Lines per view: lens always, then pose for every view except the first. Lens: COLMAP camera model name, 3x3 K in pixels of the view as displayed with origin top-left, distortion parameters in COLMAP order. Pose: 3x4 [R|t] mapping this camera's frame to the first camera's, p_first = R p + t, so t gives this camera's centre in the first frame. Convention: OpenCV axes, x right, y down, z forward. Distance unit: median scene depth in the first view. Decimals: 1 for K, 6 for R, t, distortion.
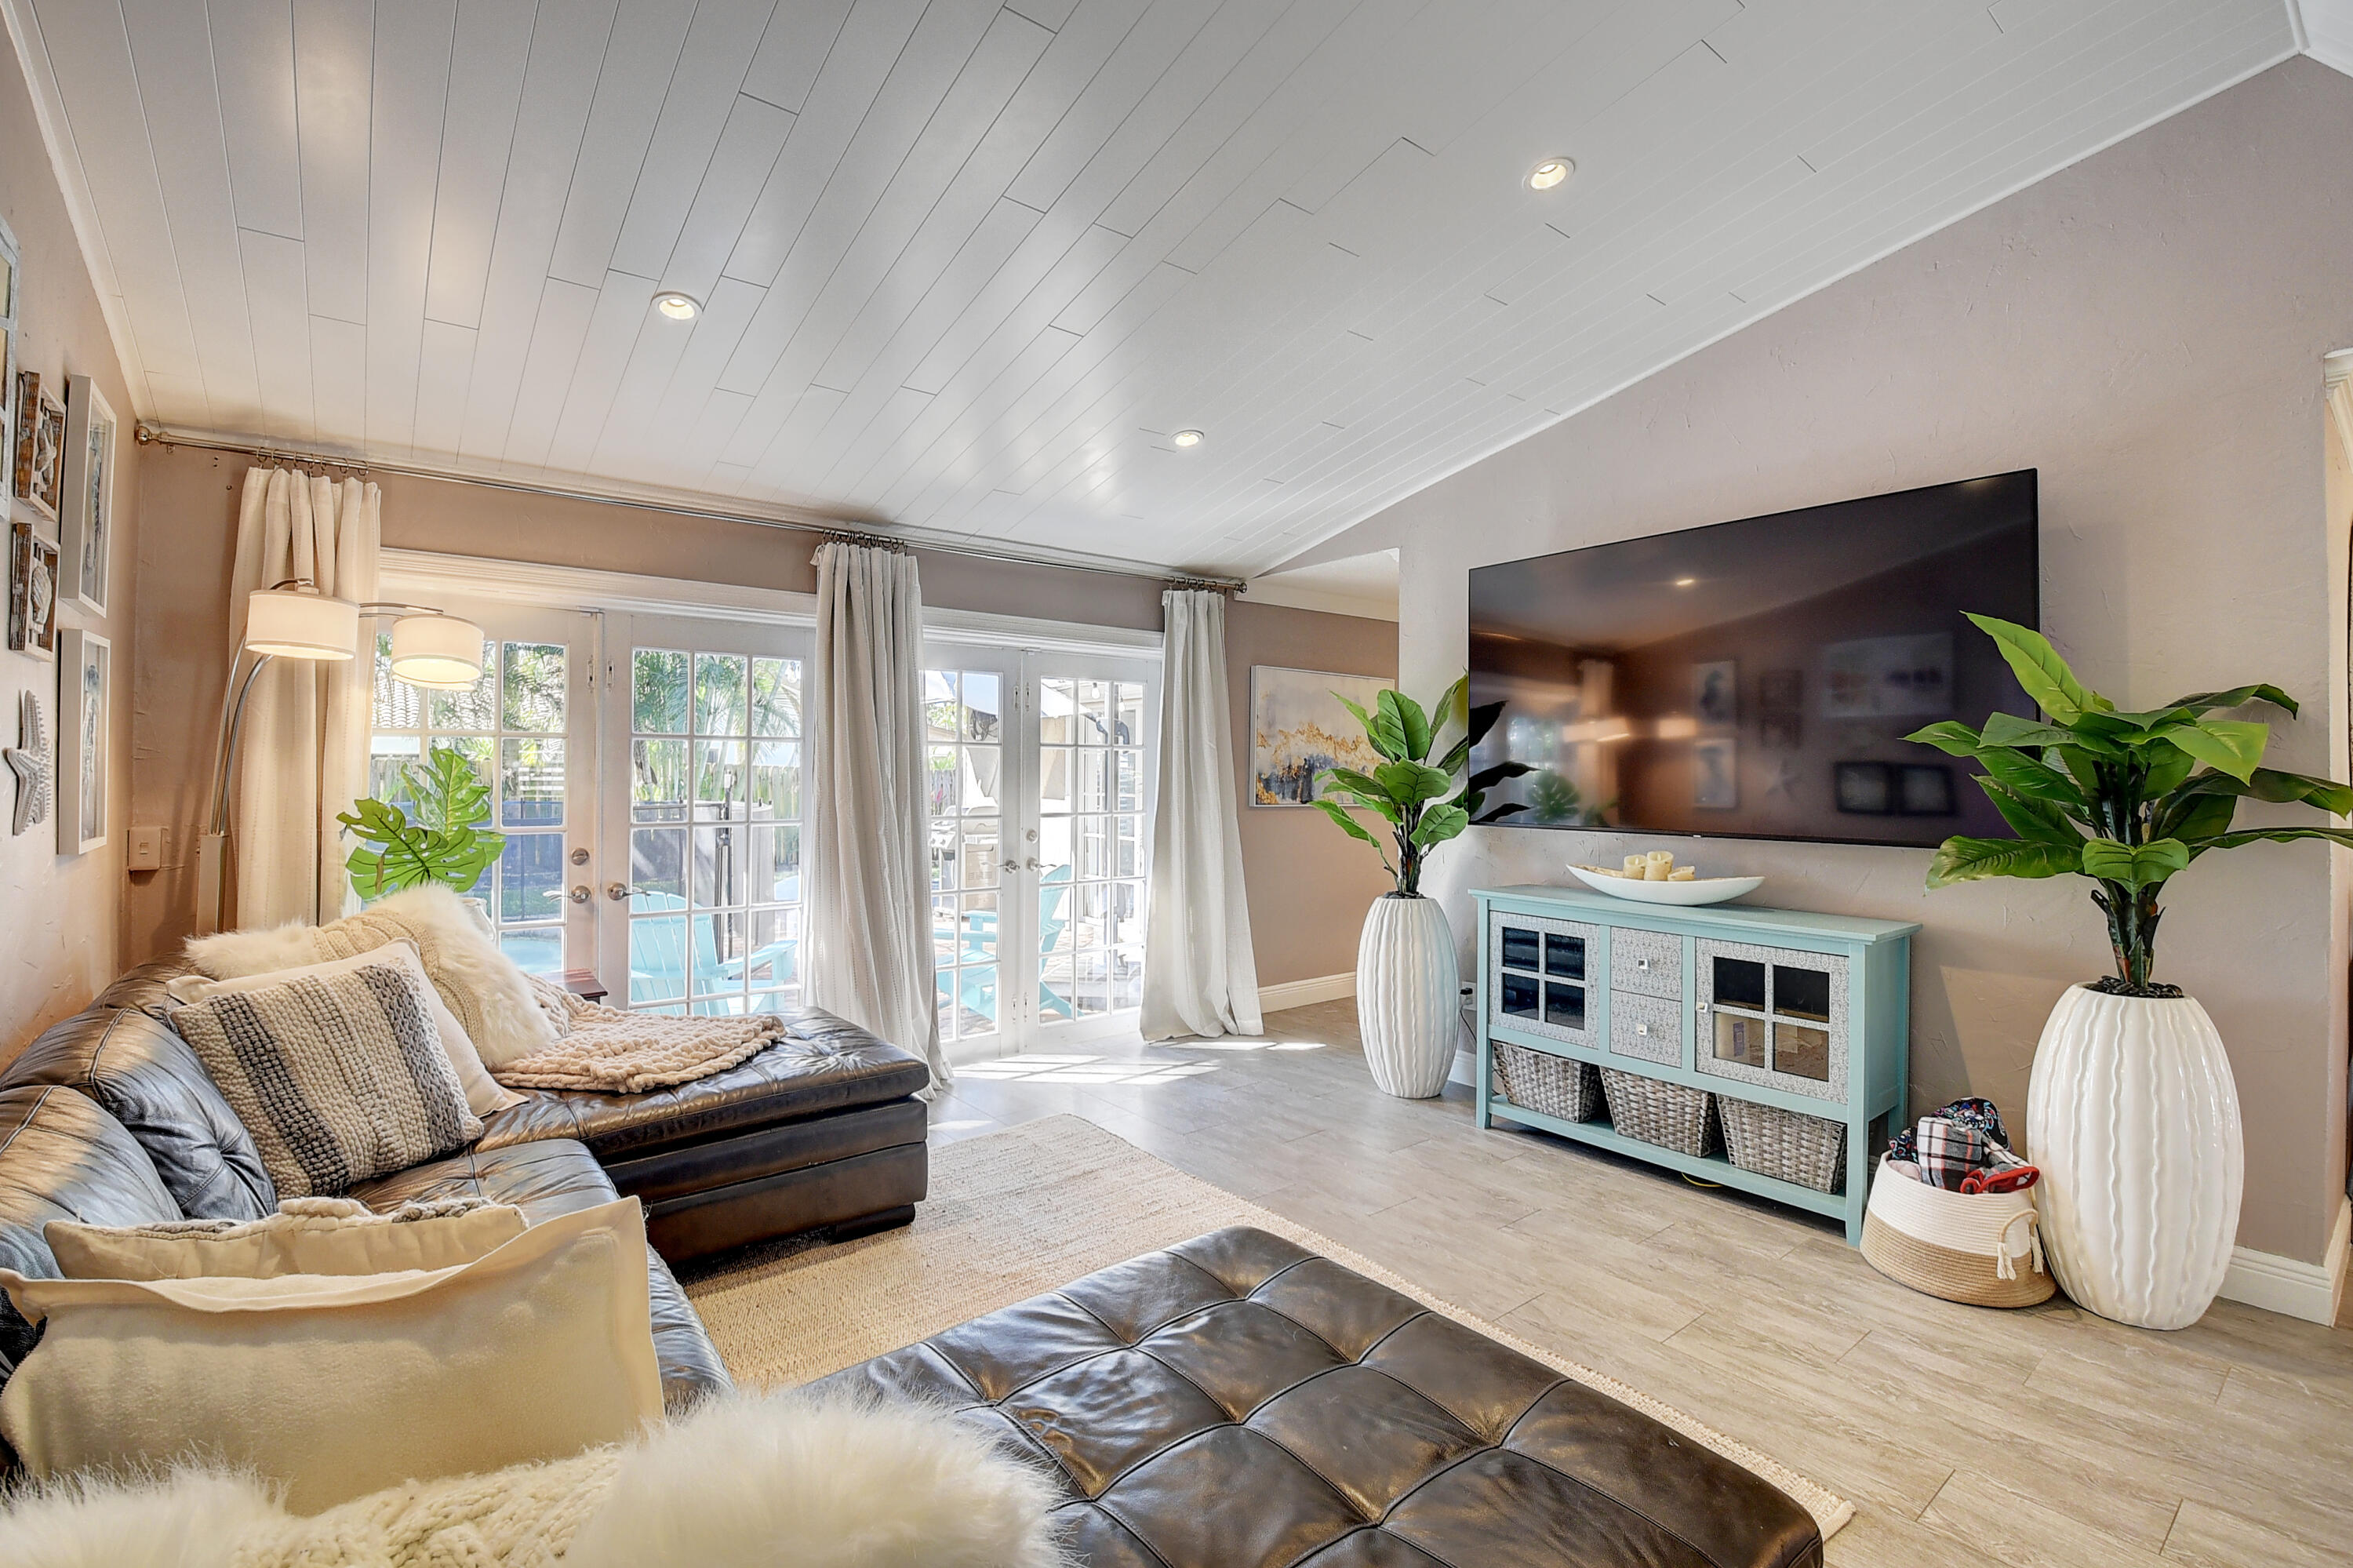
lens RADIAL K [[1041.6, 0, 1178.9], [0, 1041.6, 760.4], [0, 0, 1]] dist [0.021343, -0.027484]
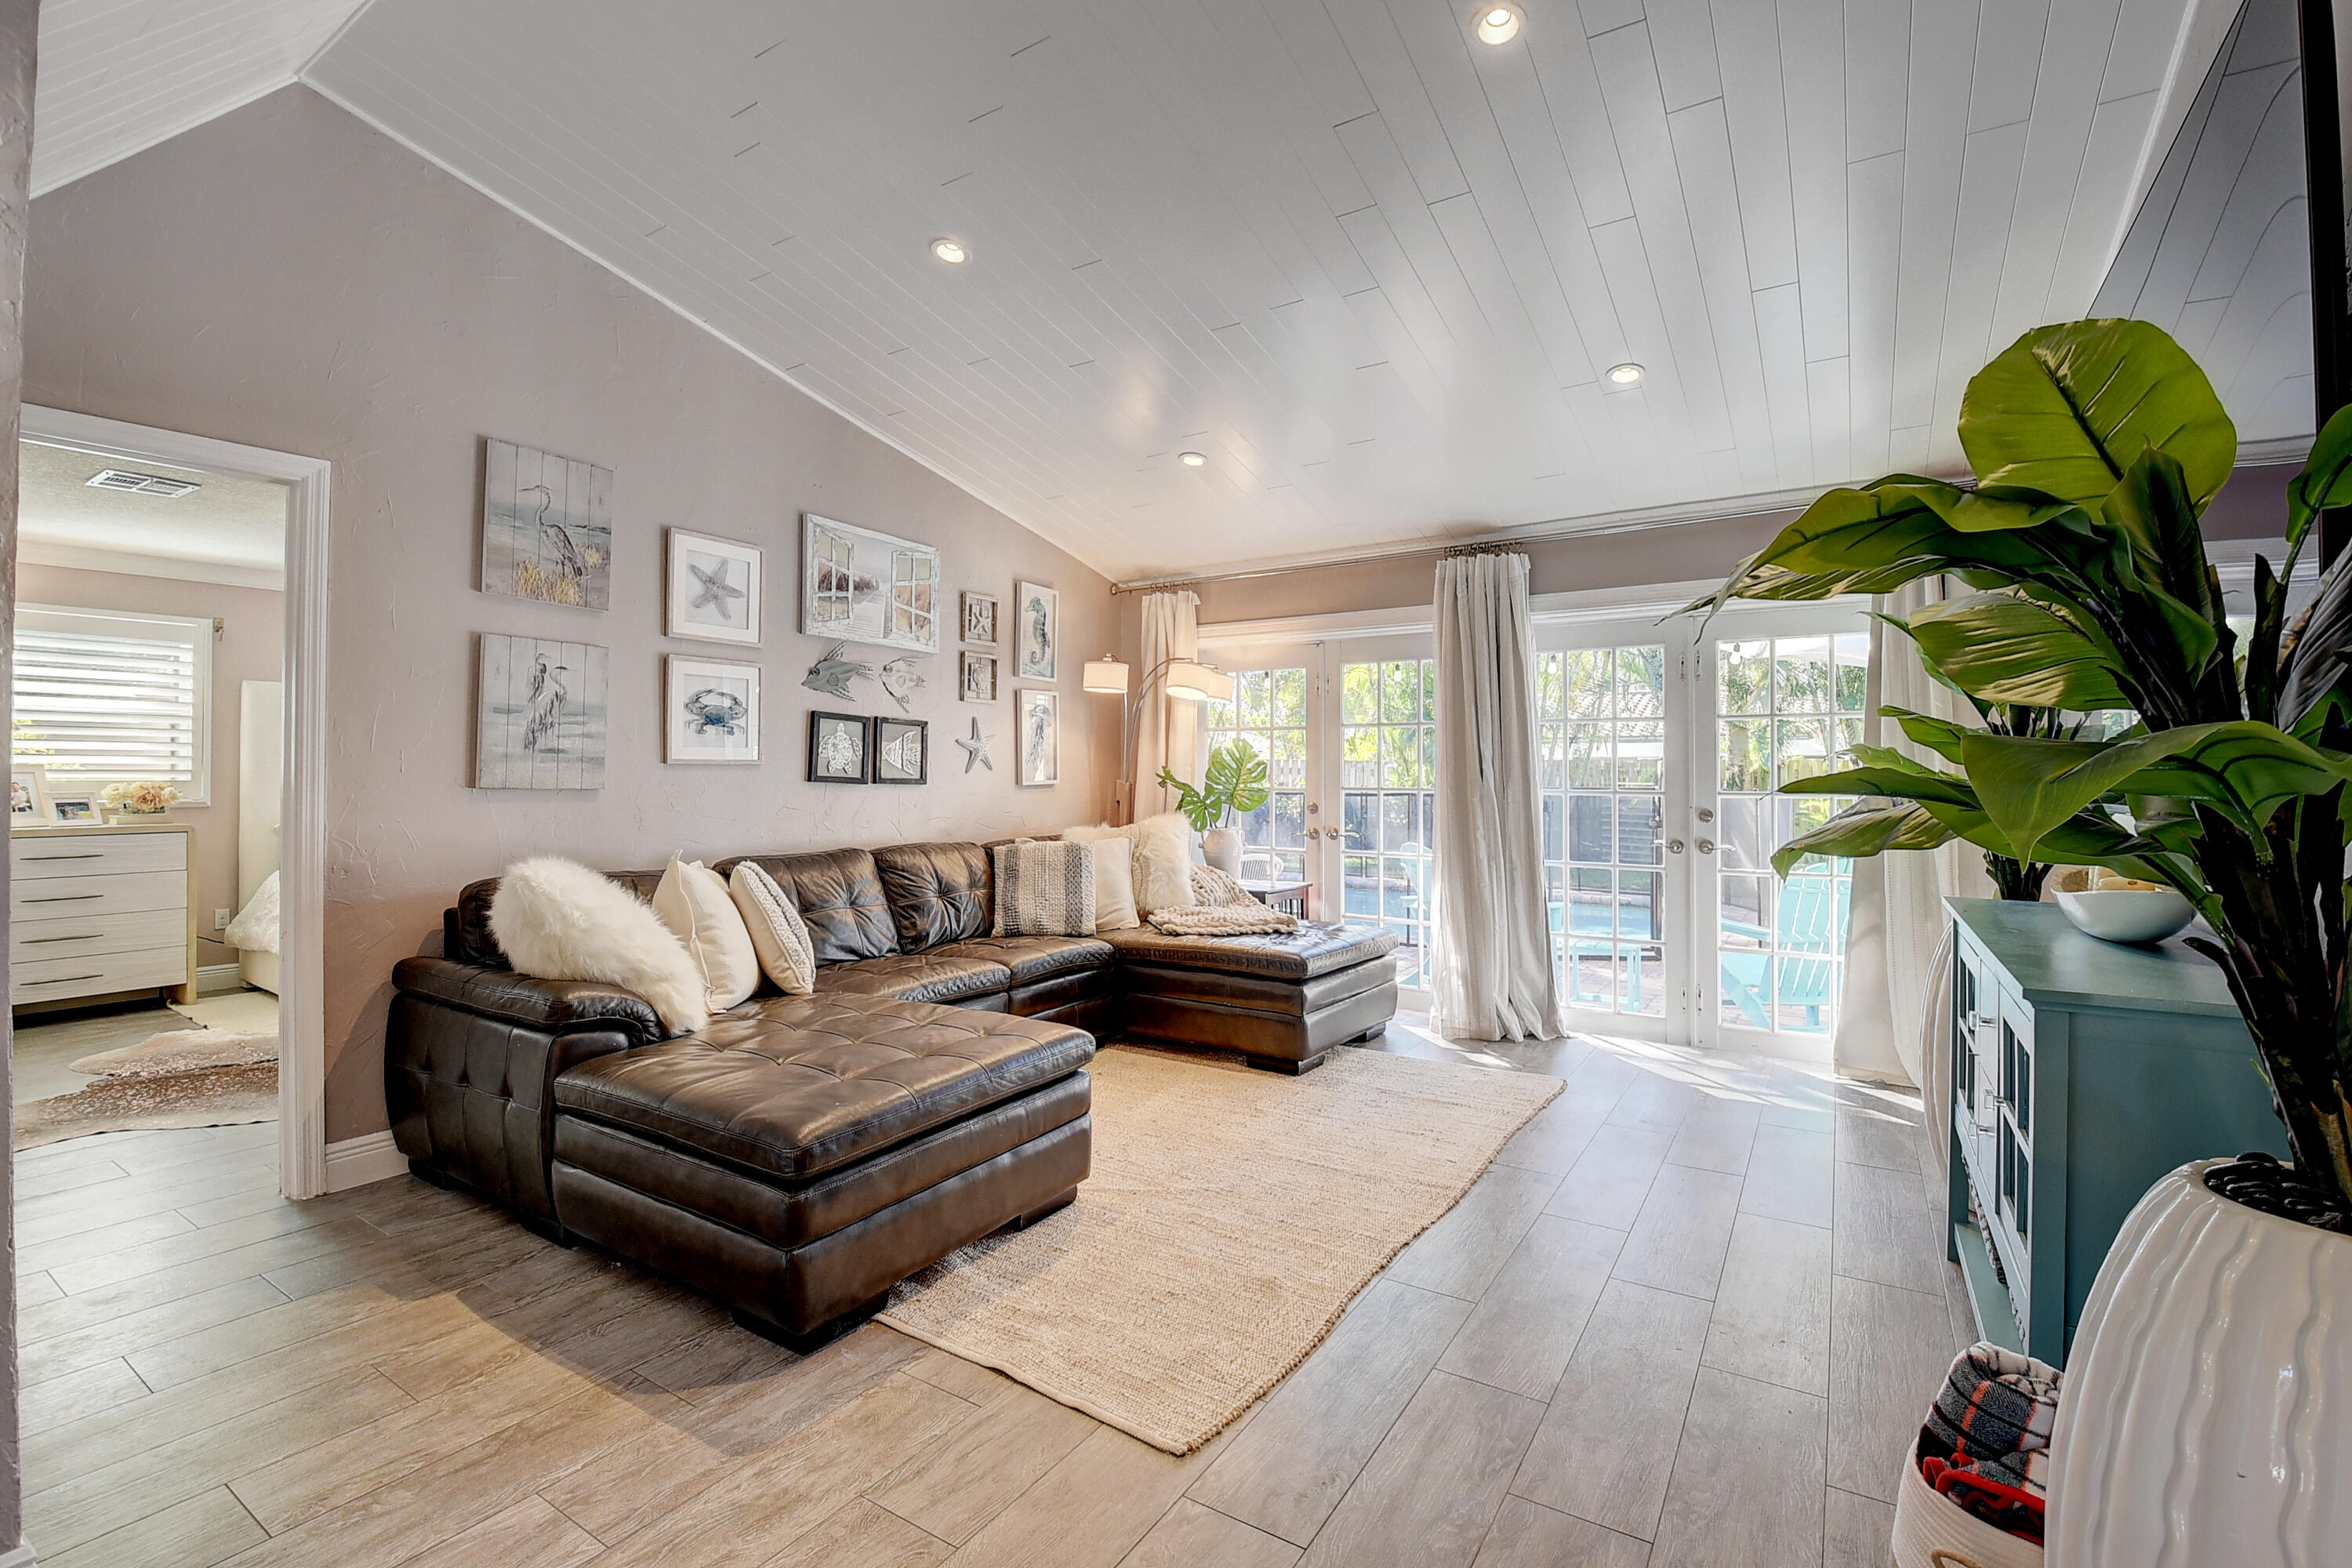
lens RADIAL K [[1050.3, 0, 1176.0], [0, 1050.3, 784.0], [0, 0, 1]] dist [0.009944, -0.021420]
pose [[0.315547, 0.009563, -0.948862, 0.868598], [0.010565, 0.999852, 0.013590, 0.038609], [0.948851, -0.014313, 0.315399, 0.376212]]
